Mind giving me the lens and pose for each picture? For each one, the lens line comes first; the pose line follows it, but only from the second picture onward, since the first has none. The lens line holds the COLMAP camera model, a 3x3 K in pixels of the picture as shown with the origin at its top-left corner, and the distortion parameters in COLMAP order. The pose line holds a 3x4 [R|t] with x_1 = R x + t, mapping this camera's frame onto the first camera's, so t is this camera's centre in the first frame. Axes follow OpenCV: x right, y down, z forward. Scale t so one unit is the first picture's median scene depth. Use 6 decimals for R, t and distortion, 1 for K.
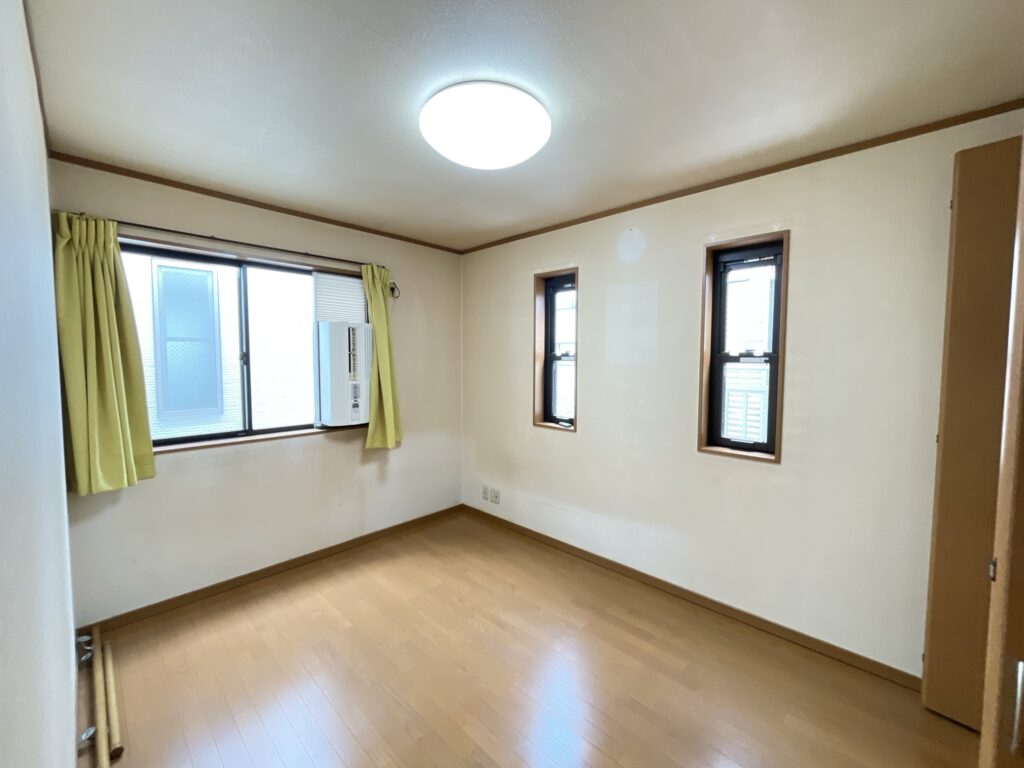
lens RADIAL K [[411.2, 0, 512.7], [0, 411.2, 382.6], [0, 0, 1]] dist [-0.004223, 0.000444]
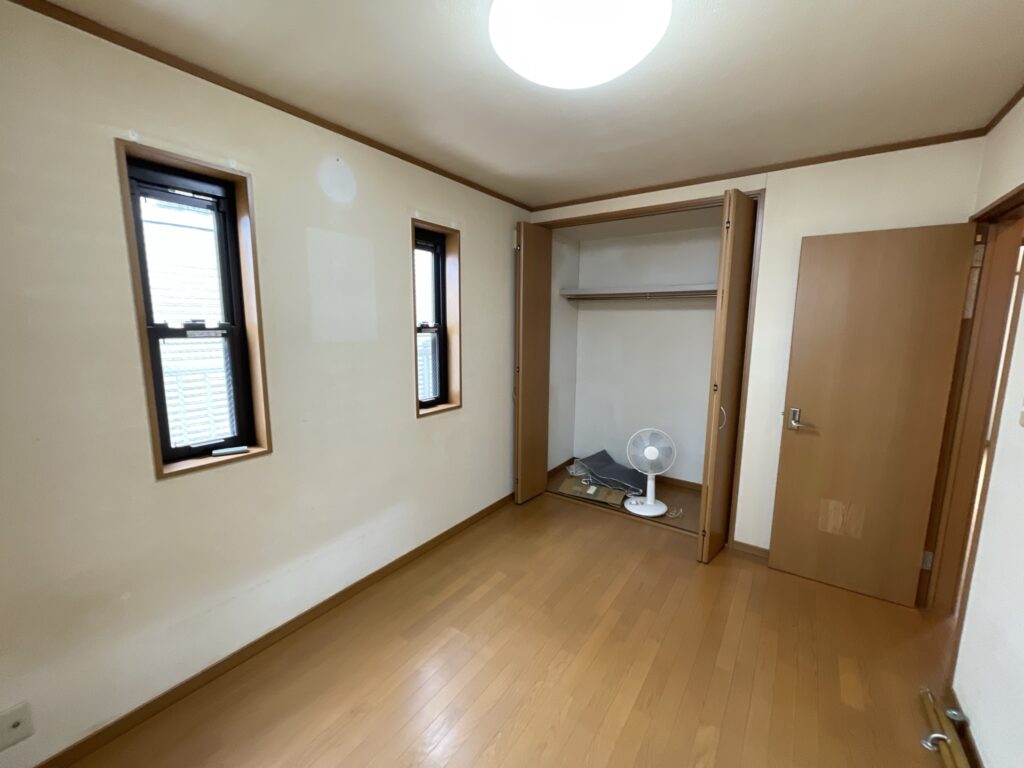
lens RADIAL K [[411.2, 0, 509.1], [0, 411.2, 383.2], [0, 0, 1]] dist [-0.004223, 0.000444]
pose [[-0.147509, -0.131164, 0.980325, -0.465805], [0.067563, 0.987516, 0.142292, -0.042716], [-0.986750, 0.087223, -0.136806, 0.681382]]
